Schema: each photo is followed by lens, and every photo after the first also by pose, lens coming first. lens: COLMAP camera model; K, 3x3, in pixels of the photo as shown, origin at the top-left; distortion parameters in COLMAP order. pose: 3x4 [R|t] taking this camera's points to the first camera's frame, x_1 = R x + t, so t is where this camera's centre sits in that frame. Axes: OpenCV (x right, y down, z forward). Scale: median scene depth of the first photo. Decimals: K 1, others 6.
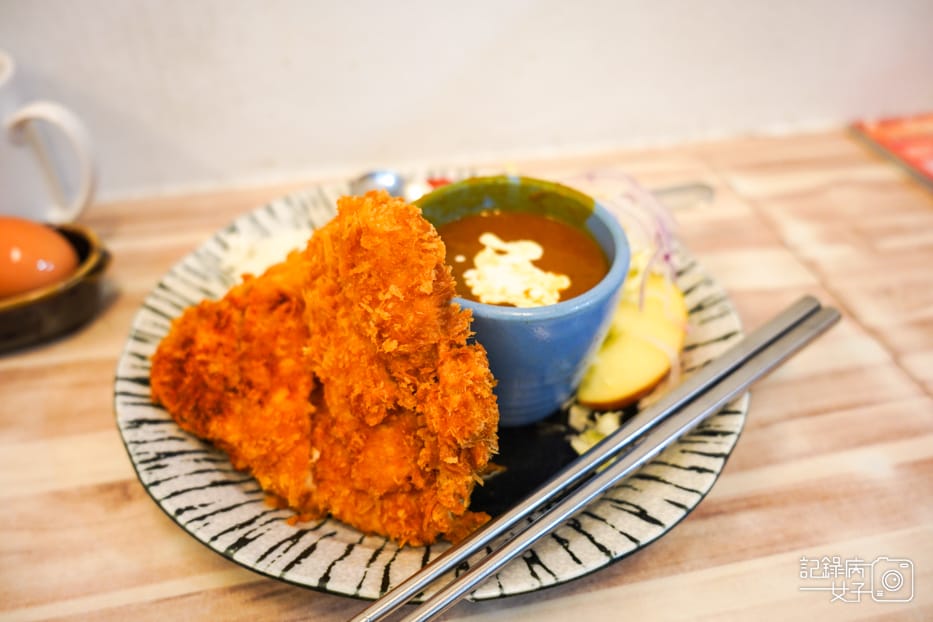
lens RADIAL K [[723.2, 0, 471.7], [0, 723.2, 325.2], [0, 0, 1]] dist [0.006849, 0.002695]
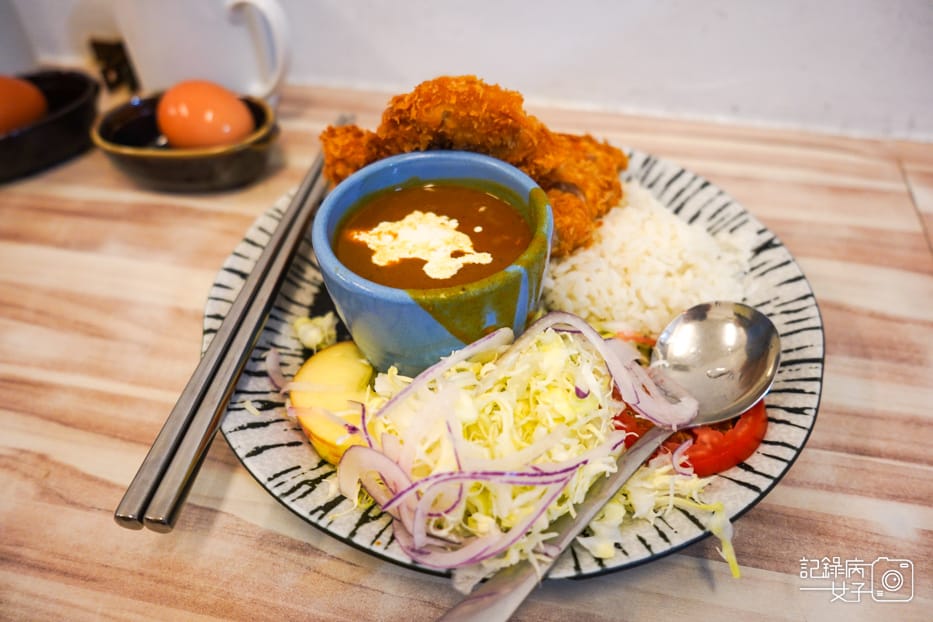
lens RADIAL K [[714.2, 0, 465.6], [0, 714.2, 325.1], [0, 0, 1]] dist [-0.002792, -0.000399]
pose [[-0.691841, 0.536596, -0.483136, 0.607706], [-0.453758, 0.197379, 0.868991, -1.021947], [0.561658, 0.820431, 0.106930, 1.094823]]
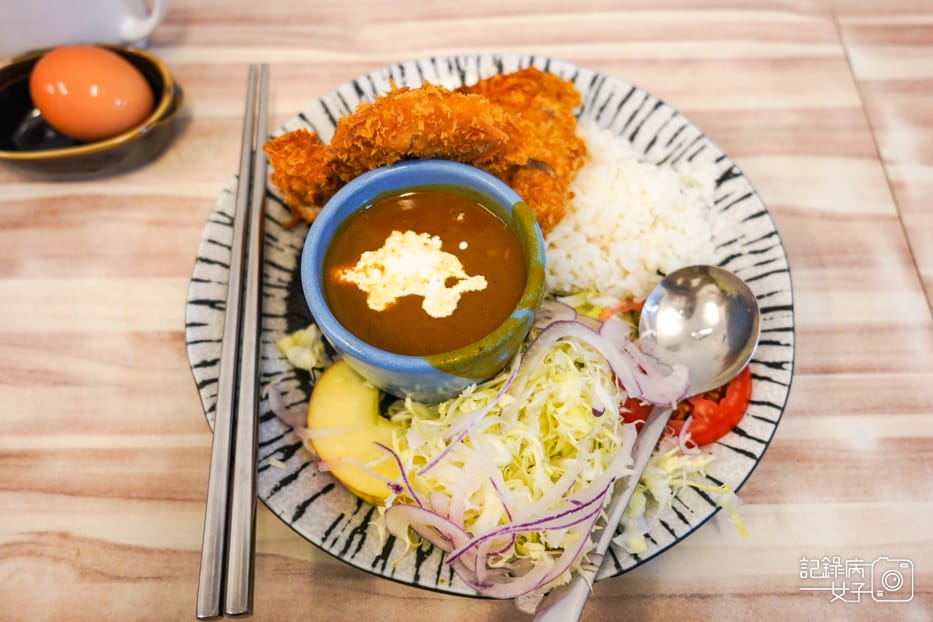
lens RADIAL K [[796.7, 0, 464.0], [0, 796.7, 283.0], [0, 0, 1]] dist [-0.006428, -0.001815]
pose [[-0.514660, 0.760078, -0.396745, 0.505875], [-0.556451, 0.055936, 0.828995, -1.103473], [0.652293, 0.647420, 0.394158, 0.662071]]
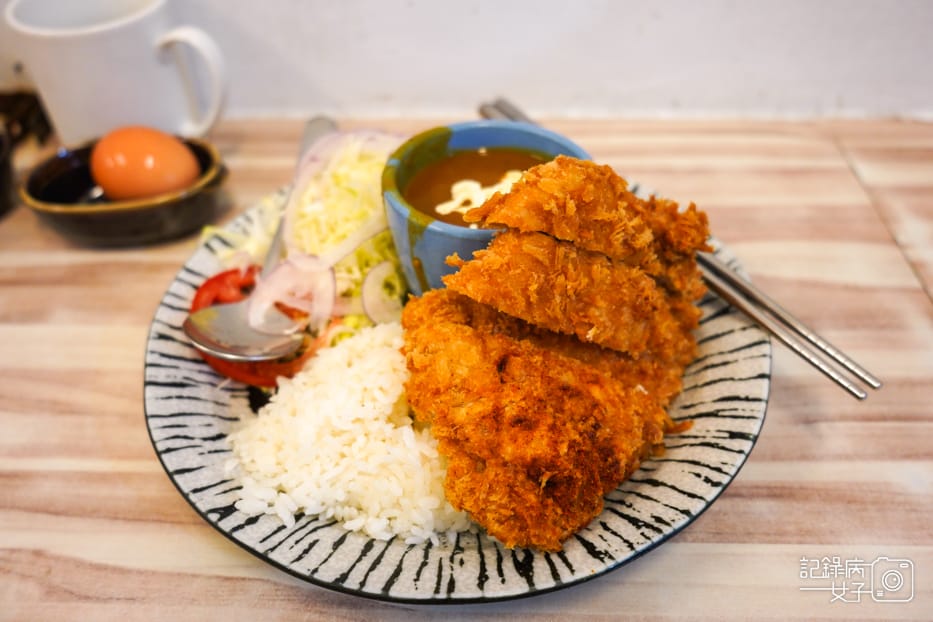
lens RADIAL K [[761.8, 0, 466.5], [0, 761.8, 311.0], [0, 0, 1]] dist [-0.001555, -0.000388]
pose [[0.100237, -0.686801, 0.719900, -0.978563], [0.669516, 0.581786, 0.461815, -0.588121], [-0.736003, 0.435694, 0.518141, 0.543633]]
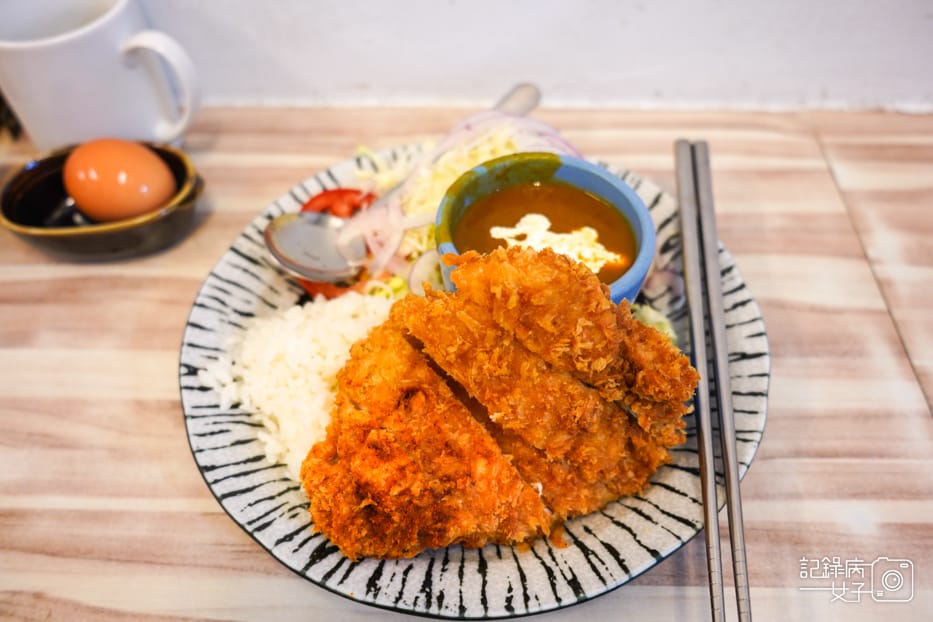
lens RADIAL K [[723.2, 0, 471.7], [0, 723.2, 325.2], [0, 0, 1]] dist [0.006849, 0.002695]
pose [[0.708212, -0.565023, 0.423303, -0.607628], [0.469427, 0.824706, 0.315434, -0.411649], [-0.527328, -0.024684, 0.849303, 0.128477]]
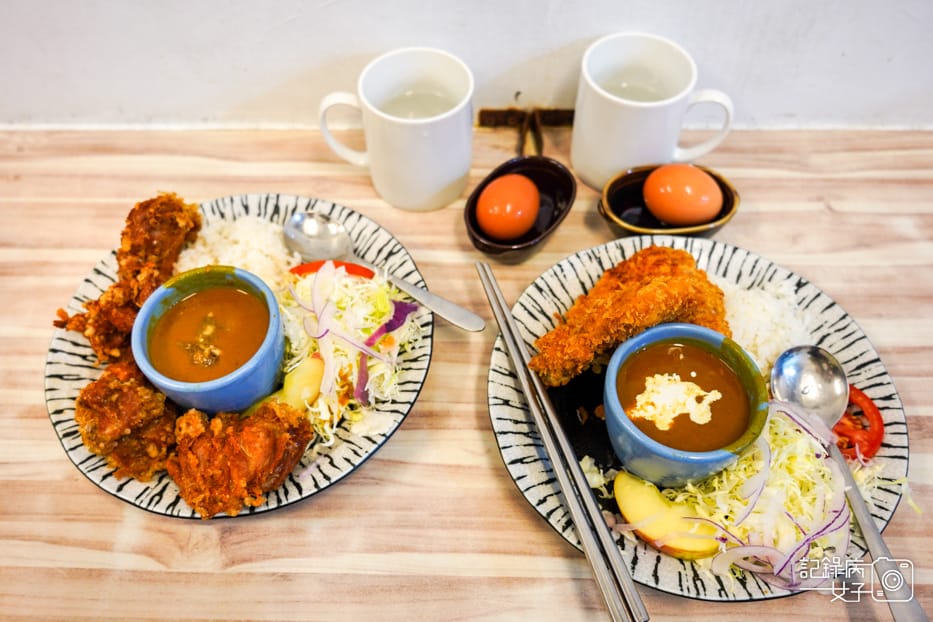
lens RADIAL K [[785.1, 0, 454.2], [0, 785.1, 308.1], [0, 0, 1]] dist [0.006306, 0.016924]
pose [[-0.235590, 0.798213, -0.554394, 1.001323], [-0.633836, 0.306233, 0.710262, -1.091566], [0.736715, 0.518726, 0.433791, -0.178323]]
